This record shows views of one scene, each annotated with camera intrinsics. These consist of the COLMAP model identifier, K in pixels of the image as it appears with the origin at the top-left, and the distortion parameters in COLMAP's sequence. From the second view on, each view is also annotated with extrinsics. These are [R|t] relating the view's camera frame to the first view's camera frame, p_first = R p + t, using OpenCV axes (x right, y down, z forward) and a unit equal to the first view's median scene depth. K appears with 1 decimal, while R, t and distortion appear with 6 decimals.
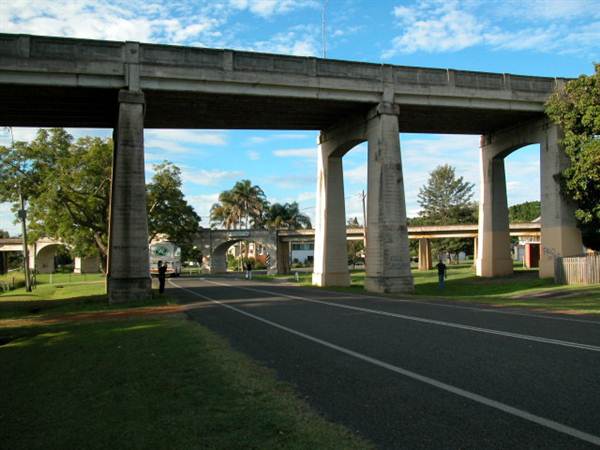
lens RADIAL K [[512.7, 0, 298.6], [0, 512.7, 221.5], [0, 0, 1]] dist [-0.010569, 0.001596]
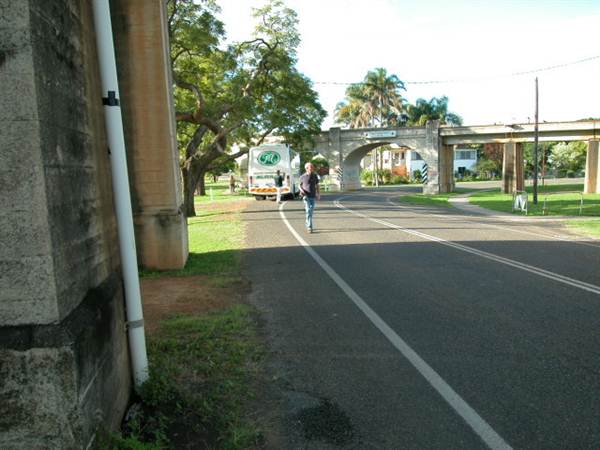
lens RADIAL K [[512.7, 0, 301.1], [0, 512.7, 224.1], [0, 0, 1]] dist [-0.010569, 0.001596]
pose [[0.975715, 0.020756, -0.218060, -0.064746], [0.017706, 0.984770, 0.172960, 0.020688], [0.218329, -0.172620, 0.960487, 0.273964]]
